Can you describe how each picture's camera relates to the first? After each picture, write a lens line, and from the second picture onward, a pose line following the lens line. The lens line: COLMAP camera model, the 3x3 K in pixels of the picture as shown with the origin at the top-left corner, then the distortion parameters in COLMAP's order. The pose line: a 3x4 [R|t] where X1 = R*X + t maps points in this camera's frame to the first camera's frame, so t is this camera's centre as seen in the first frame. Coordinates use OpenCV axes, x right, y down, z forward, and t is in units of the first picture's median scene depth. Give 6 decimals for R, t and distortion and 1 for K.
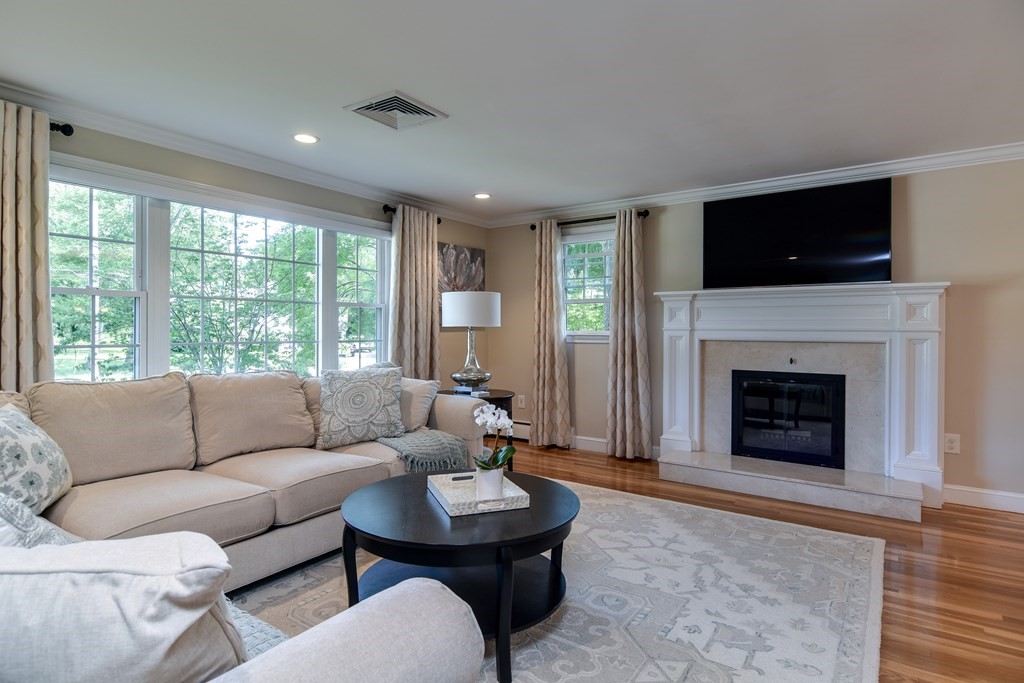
lens RADIAL K [[527.3, 0, 520.5], [0, 527.3, 328.1], [0, 0, 1]] dist [0.001671, -0.001202]
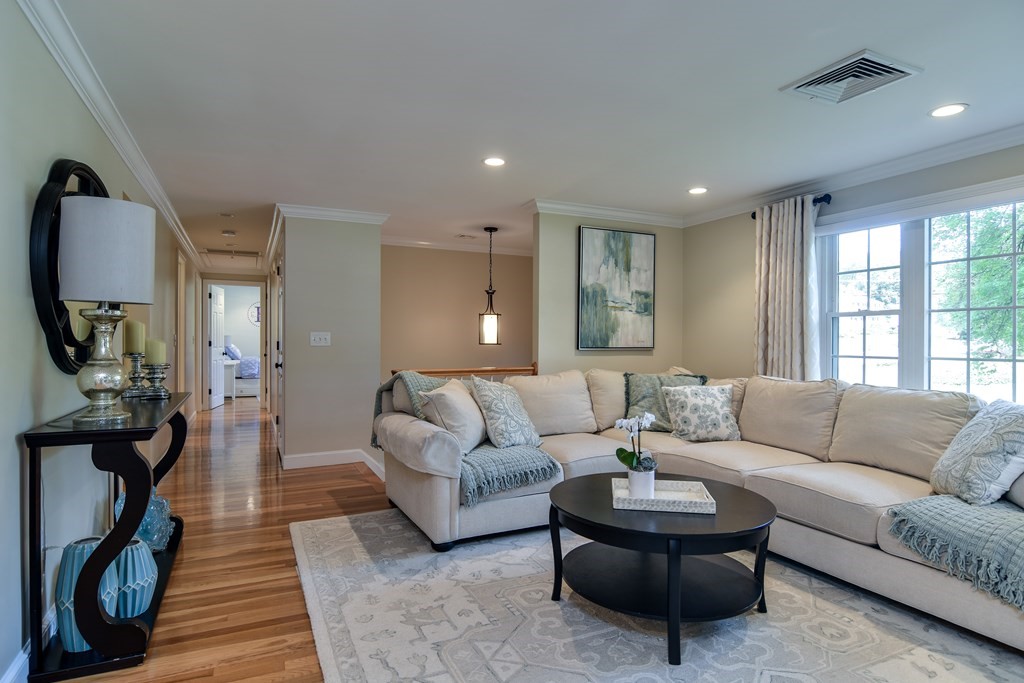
lens RADIAL K [[543.5, 0, 512.0], [0, 543.5, 341.5], [0, 0, 1]] dist [-0.003047, -0.000463]
pose [[-0.478689, -0.005761, -0.877965, 0.506276], [-0.009172, 0.999957, -0.001561, 0.003762], [0.877936, 0.007306, -0.478721, 0.631486]]
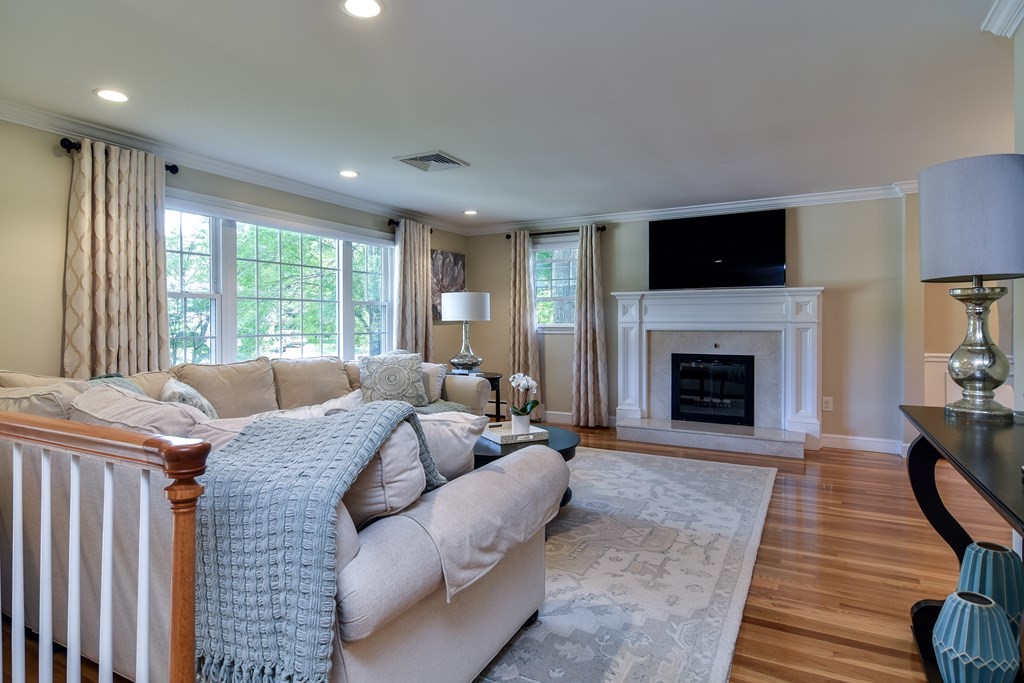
lens RADIAL K [[534.7, 0, 510.5], [0, 534.7, 322.8], [0, 0, 1]] dist [0.000991, 0.000647]
pose [[0.994963, -0.005517, 0.100096, -0.116145], [0.005238, 0.999982, 0.003055, -0.001134], [-0.100111, -0.002515, 0.994973, -0.249319]]
